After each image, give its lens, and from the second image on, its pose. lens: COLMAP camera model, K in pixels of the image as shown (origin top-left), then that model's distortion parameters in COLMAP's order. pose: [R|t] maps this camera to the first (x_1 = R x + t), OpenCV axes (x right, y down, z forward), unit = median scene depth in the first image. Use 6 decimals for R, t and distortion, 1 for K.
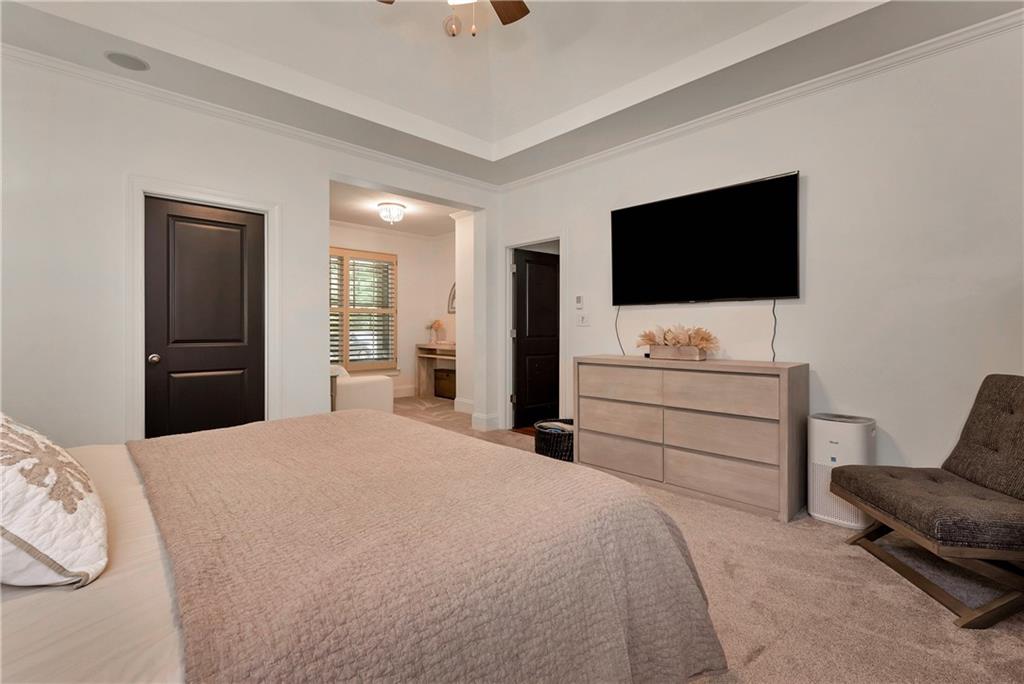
lens RADIAL K [[454.3, 0, 517.7], [0, 454.3, 326.5], [0, 0, 1]] dist [0.003868, -0.000062]
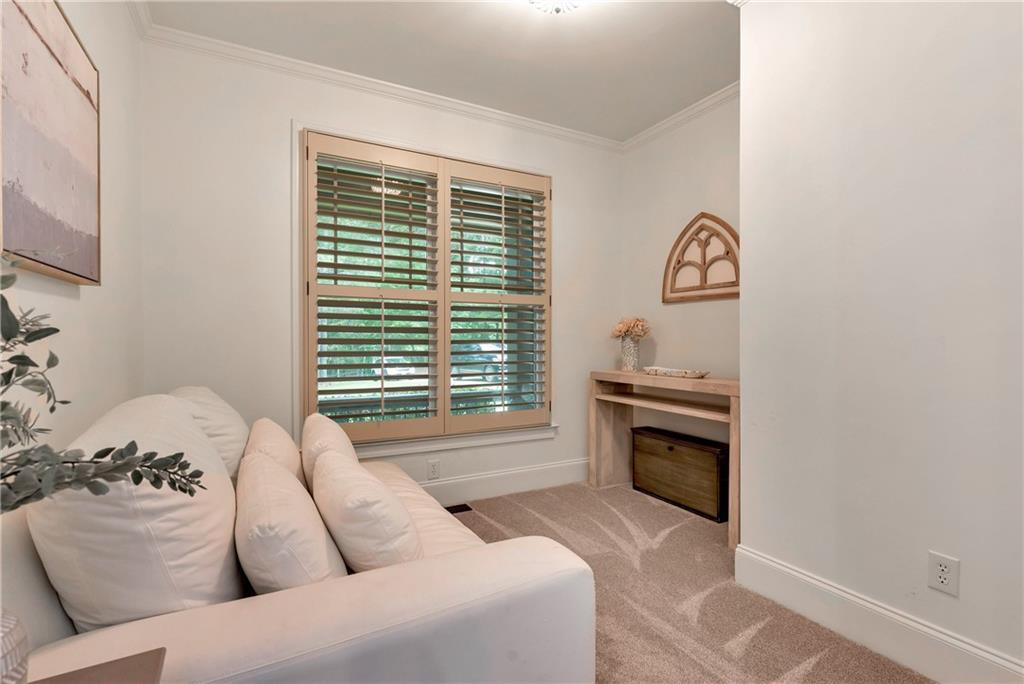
lens RADIAL K [[475.8, 0, 512.0], [0, 475.8, 339.7], [0, 0, 1]] dist [-0.000352, -0.000002]
pose [[0.966384, 0.003684, -0.257076, -0.177814], [0.000529, 0.999867, 0.016315, -0.001485], [0.257101, -0.015902, 0.966254, 0.520216]]
